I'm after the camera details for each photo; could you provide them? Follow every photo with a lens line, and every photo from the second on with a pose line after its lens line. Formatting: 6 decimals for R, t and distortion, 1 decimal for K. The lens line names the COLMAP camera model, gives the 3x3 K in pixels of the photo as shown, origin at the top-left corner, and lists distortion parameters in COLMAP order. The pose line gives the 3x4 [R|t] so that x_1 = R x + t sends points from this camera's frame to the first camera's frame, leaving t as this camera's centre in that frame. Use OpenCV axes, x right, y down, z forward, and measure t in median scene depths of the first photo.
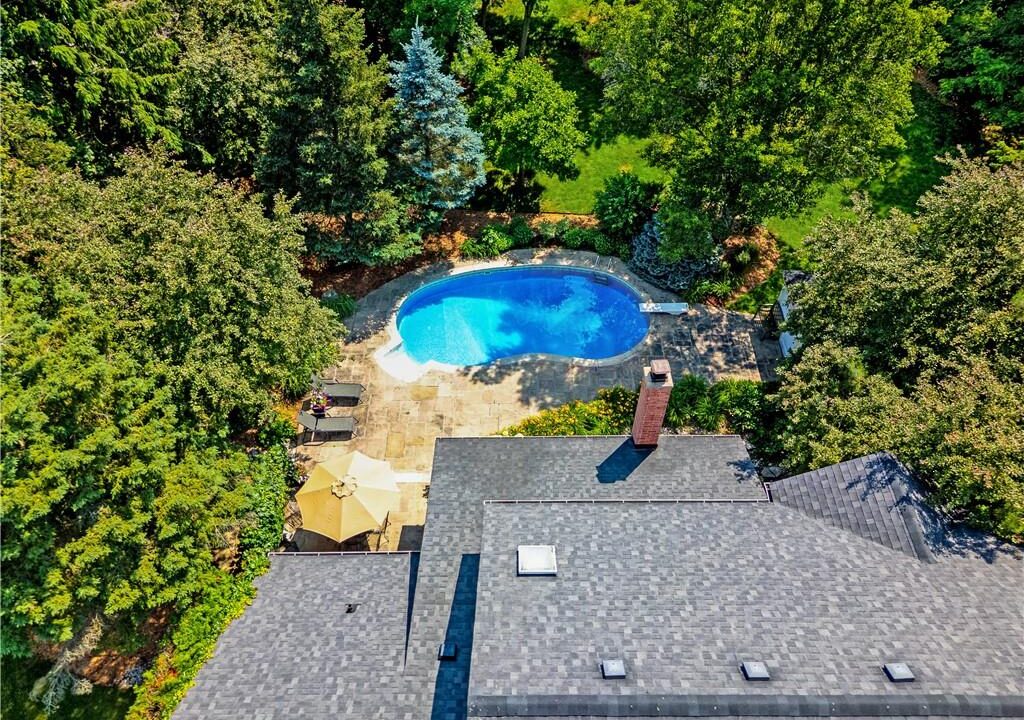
lens RADIAL K [[701.3, 0, 512.0], [0, 701.3, 360.0], [0, 0, 1]] dist [0.000514, 0.000573]
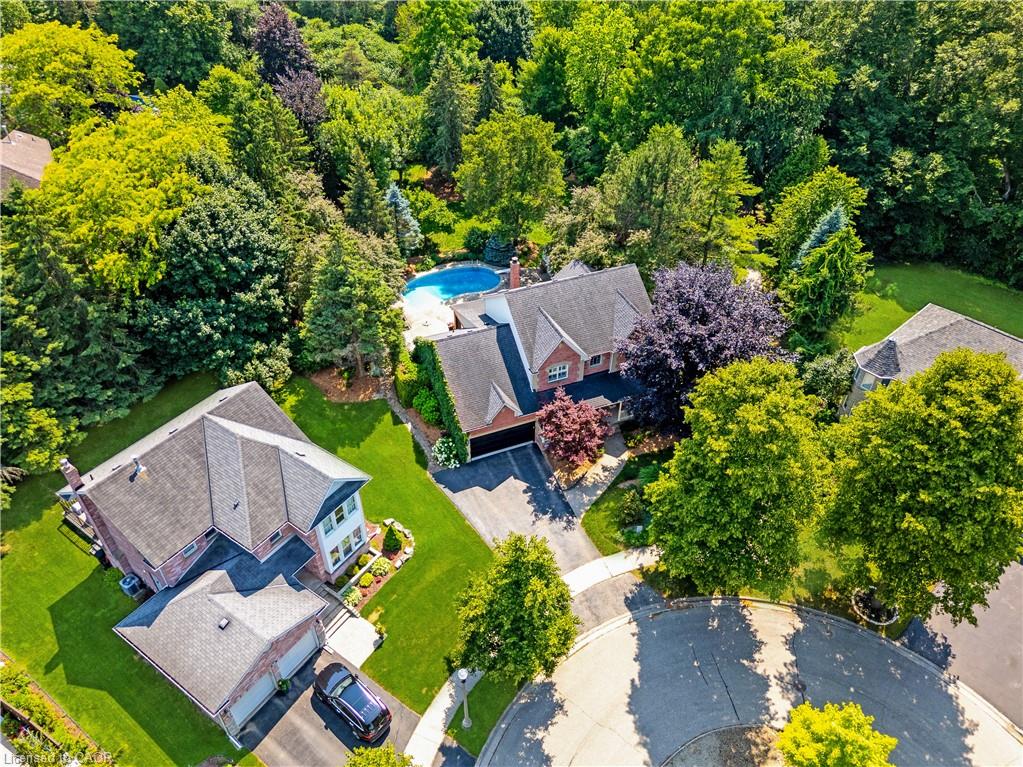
lens RADIAL K [[727.3, 0, 511.5], [0, 727.3, 383.5], [0, 0, 1]] dist [-0.000023, -0.004158]
pose [[0.922514, -0.229700, 0.310171, -0.629681], [0.283247, 0.948805, -0.139790, 0.648208], [-0.262181, 0.216813, 0.940347, -1.319227]]
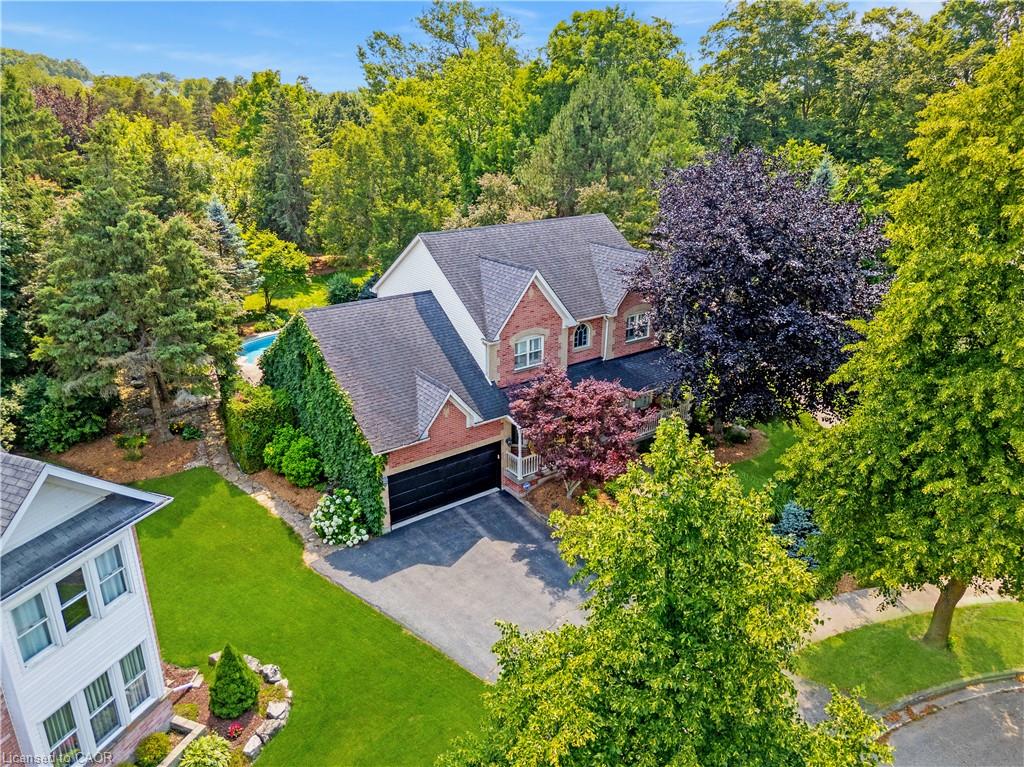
lens RADIAL K [[728.1, 0, 512.0], [0, 728.1, 383.5], [0, 0, 1]] dist [-0.000023, -0.004158]
pose [[0.800368, -0.193323, 0.567484, -0.569915], [0.451272, 0.817432, -0.357993, 0.799494], [-0.394671, 0.542615, 0.741487, -0.384703]]
